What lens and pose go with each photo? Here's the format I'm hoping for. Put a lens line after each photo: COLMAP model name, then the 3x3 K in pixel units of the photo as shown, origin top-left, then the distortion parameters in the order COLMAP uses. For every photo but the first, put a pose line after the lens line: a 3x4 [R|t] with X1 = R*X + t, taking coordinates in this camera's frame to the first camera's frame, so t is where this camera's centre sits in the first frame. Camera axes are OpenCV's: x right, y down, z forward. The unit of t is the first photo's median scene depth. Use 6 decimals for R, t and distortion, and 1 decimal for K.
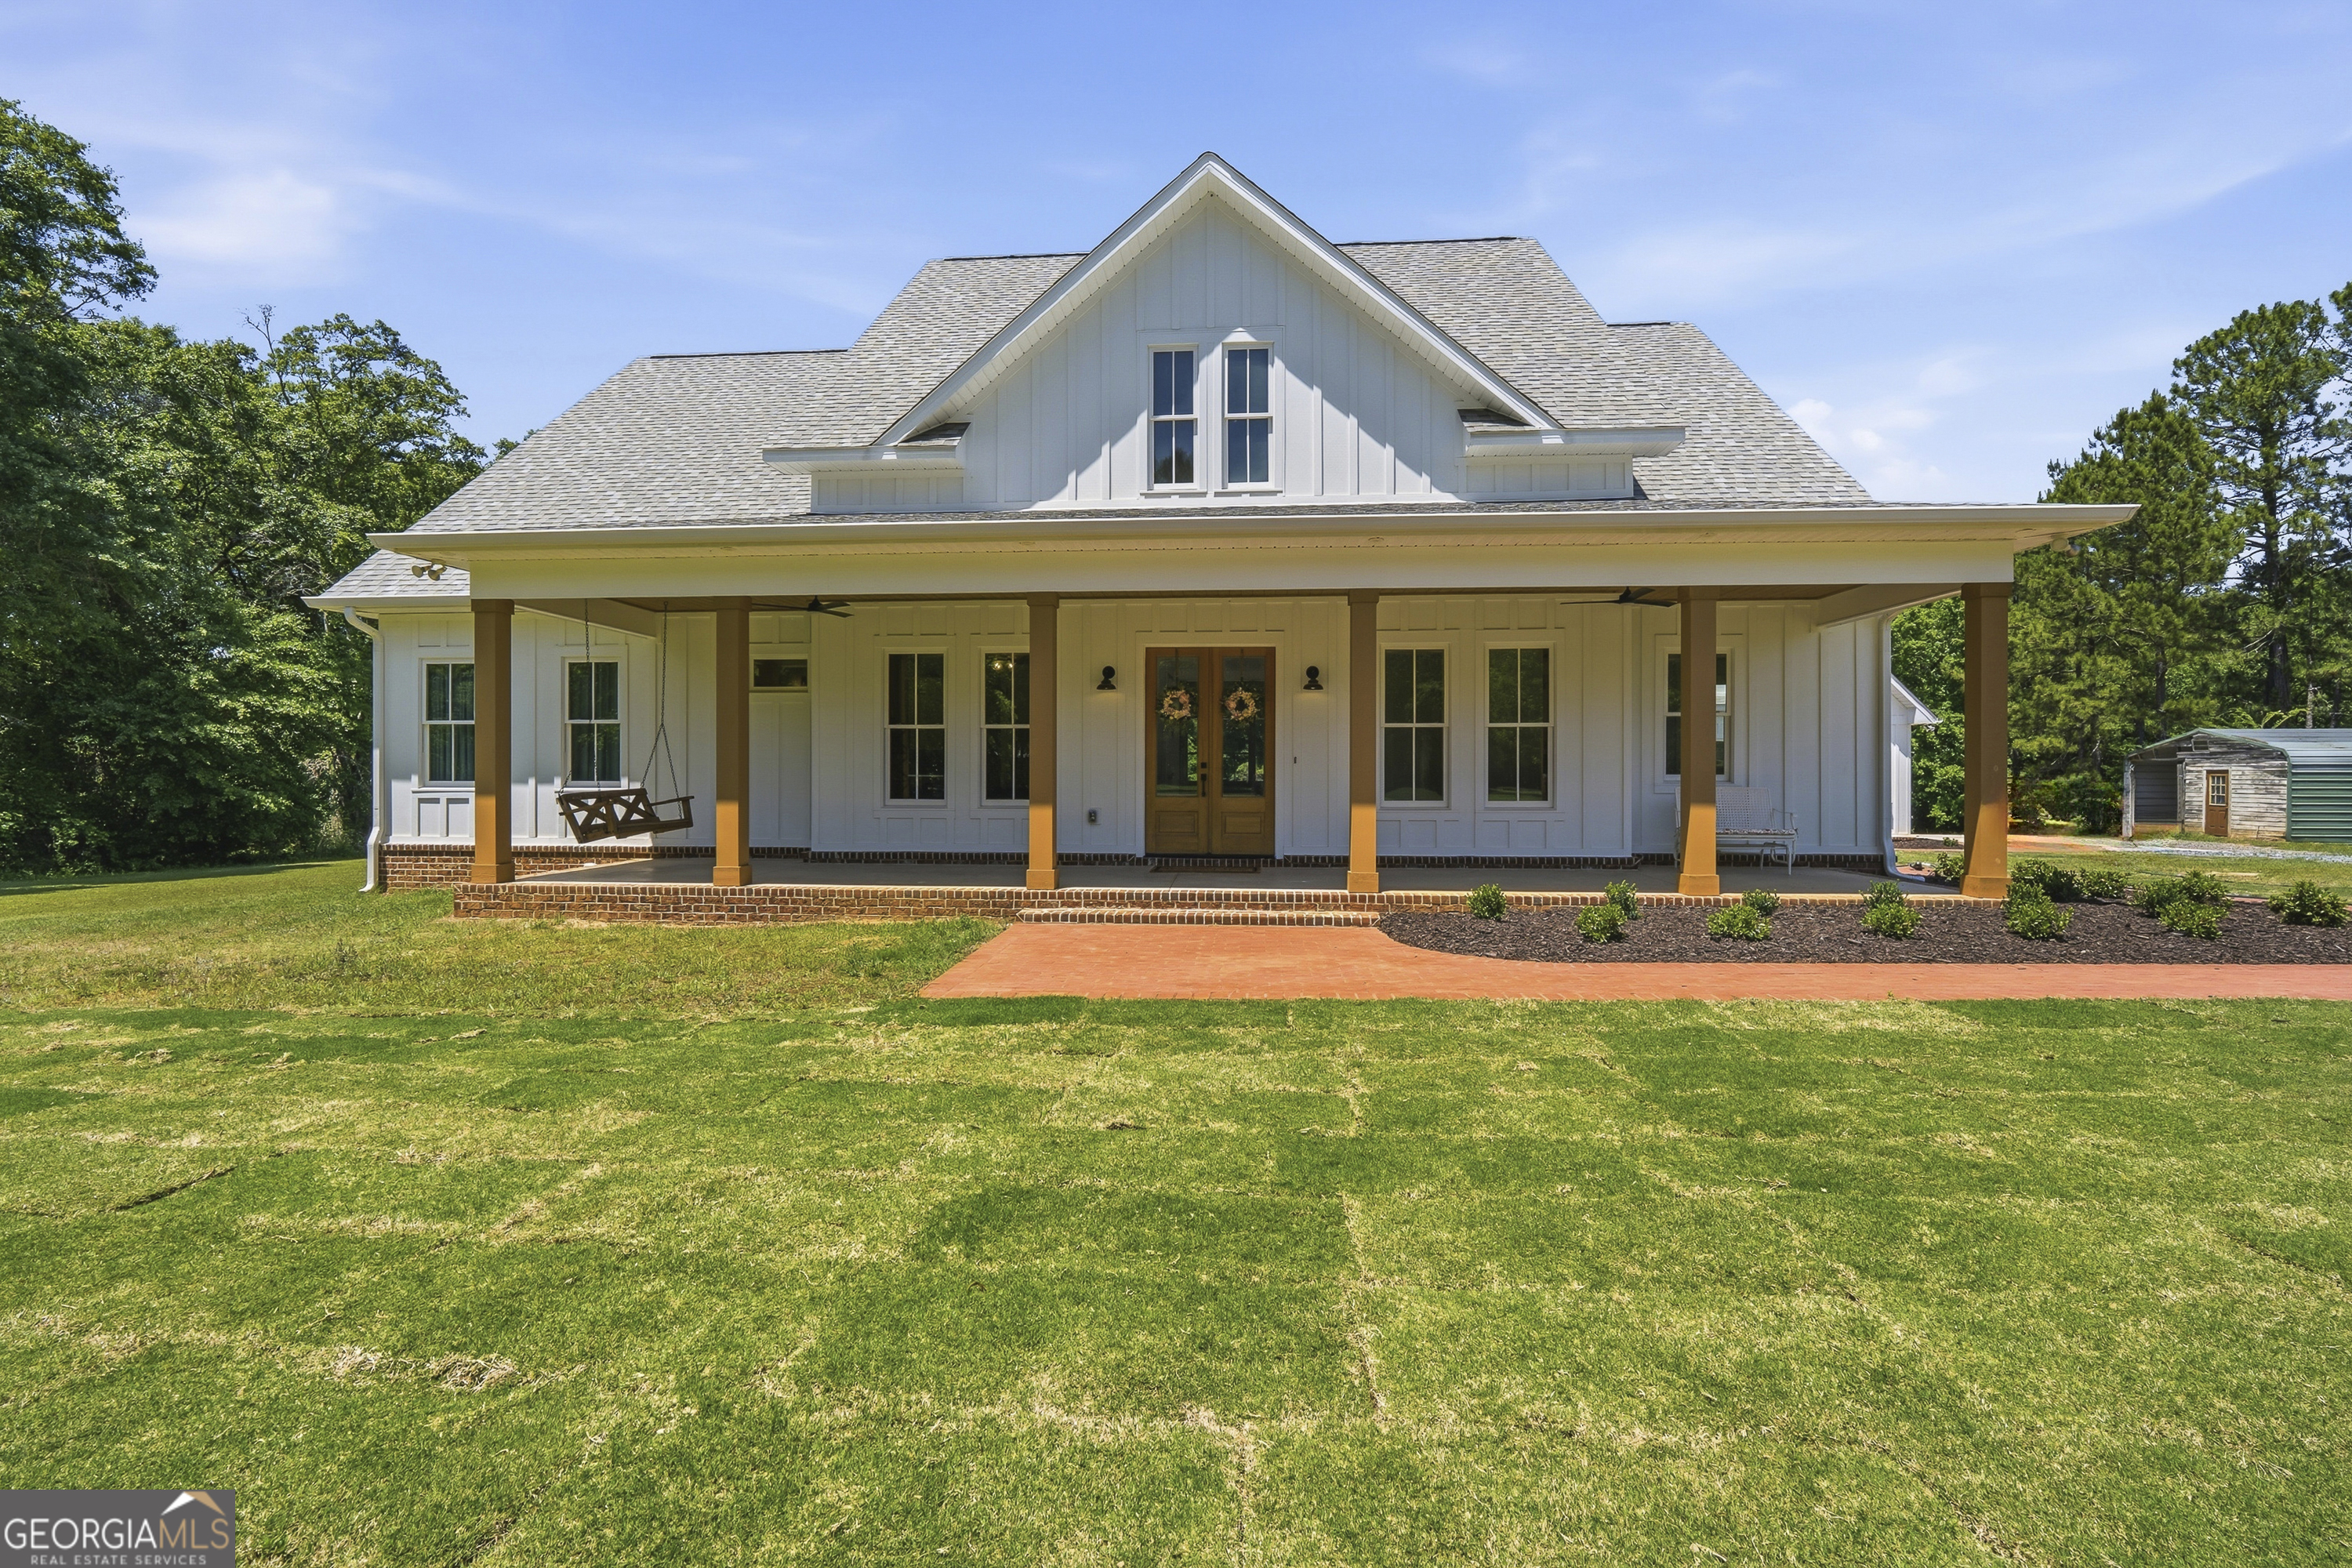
lens RADIAL K [[1050.5, 0, 1175.5], [0, 1050.5, 777.7], [0, 0, 1]] dist [-0.008687, 0.001273]
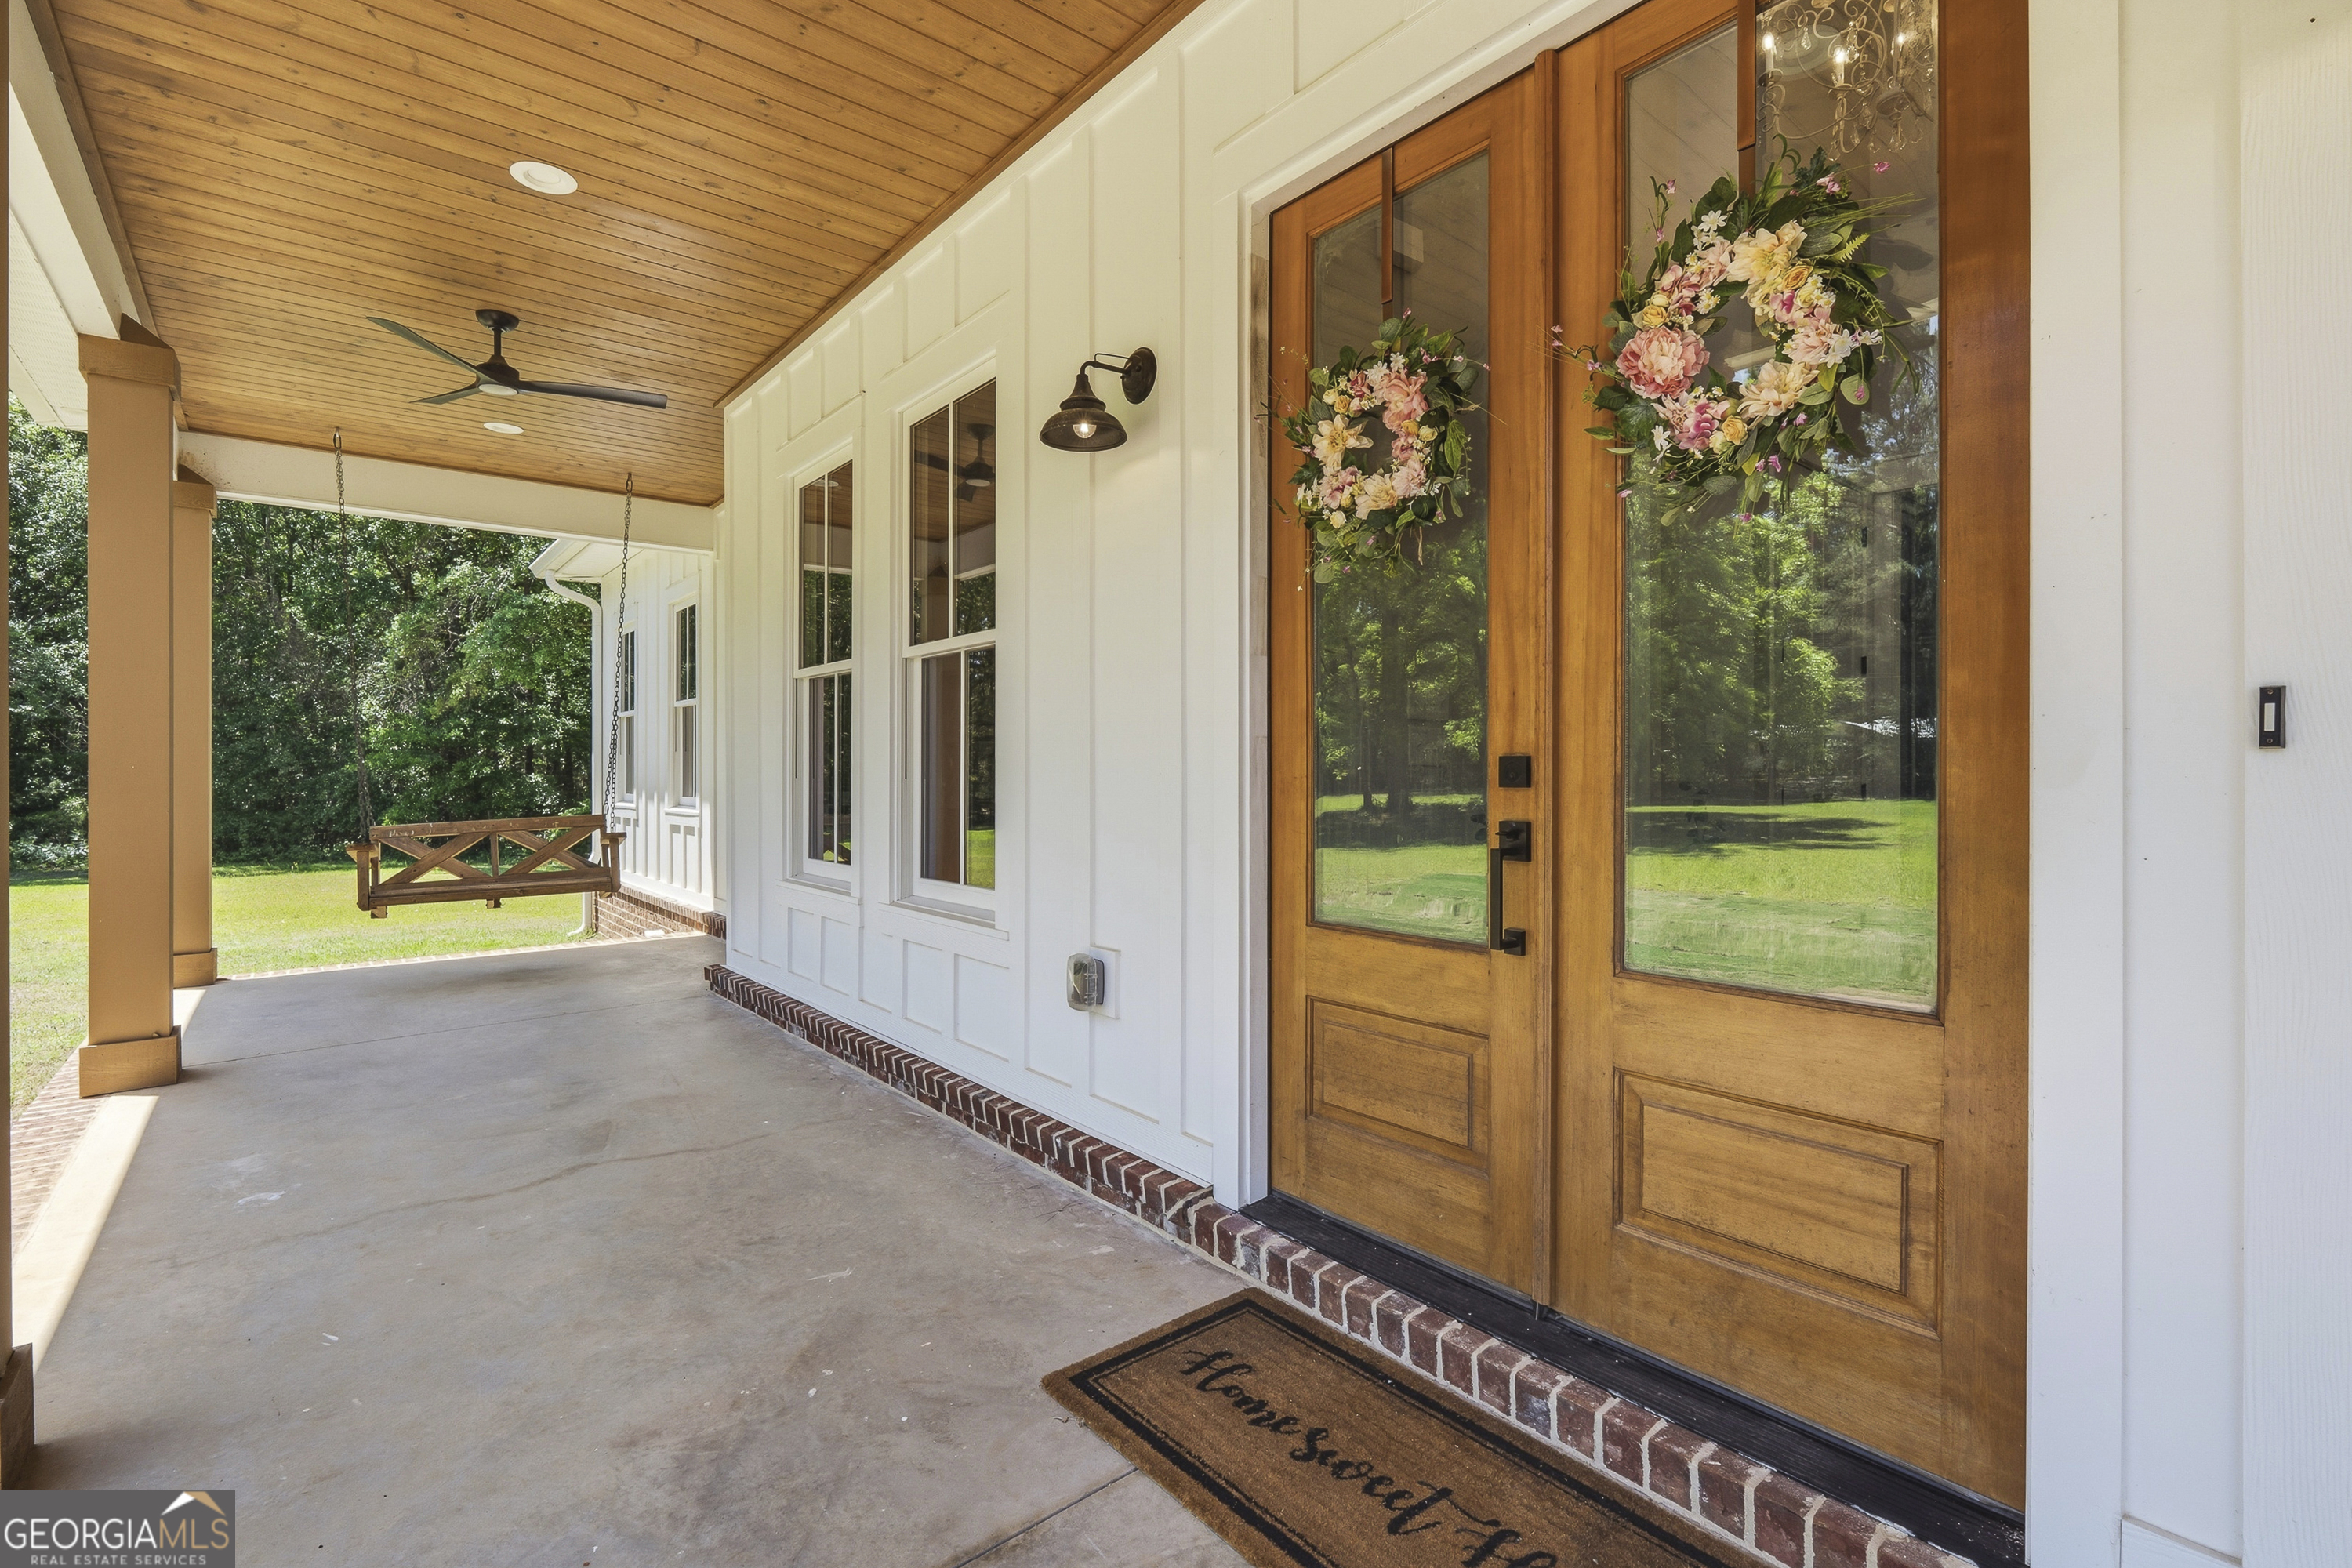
lens RADIAL K [[1050.5, 0, 1190.4], [0, 1050.5, 767.4], [0, 0, 1]] dist [-0.008687, 0.001273]
pose [[0.693191, -0.003665, -0.720745, 0.113556], [0.003566, 0.999992, -0.001656, -0.012194], [0.720745, -0.001422, 0.693198, 0.851018]]
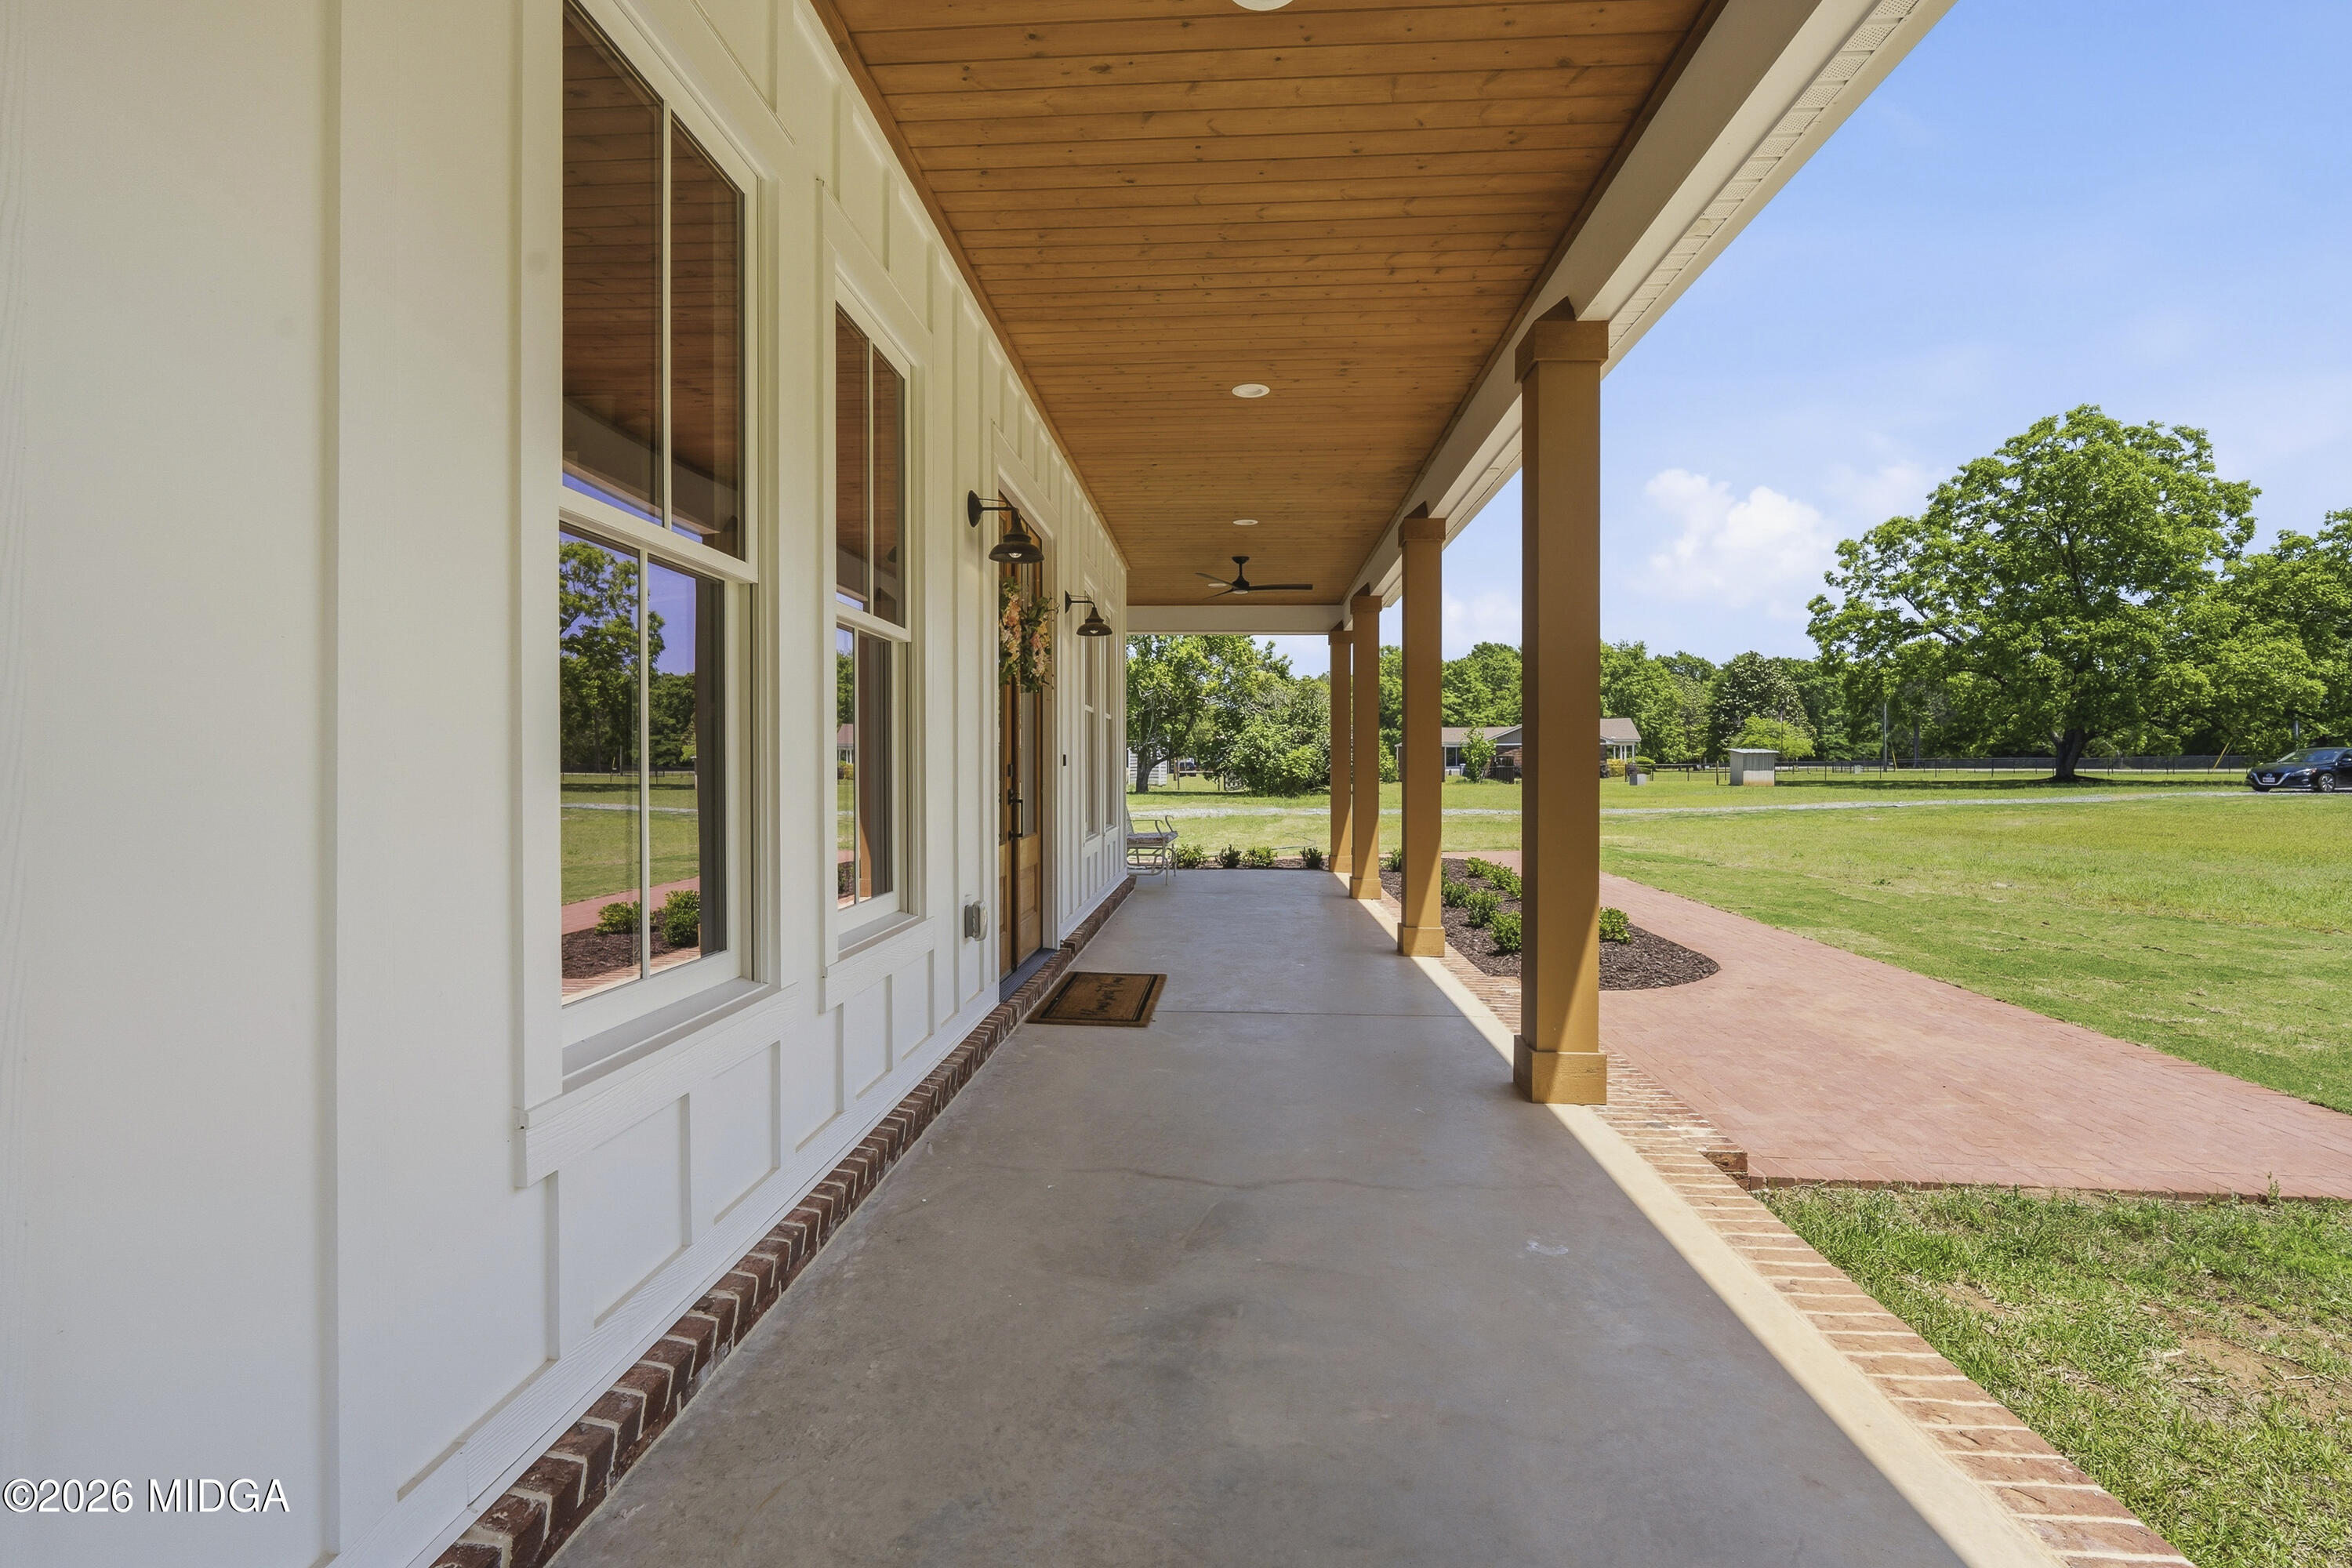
lens RADIAL K [[1050.5, 0, 1161.6], [0, 1050.5, 784.3], [0, 0, 1]] dist [-0.008687, 0.001273]
pose [[0.011358, -0.013527, 0.999844, -0.427031], [0.004575, 0.999899, 0.013476, -0.011079], [-0.999925, 0.004422, 0.011419, 0.939638]]
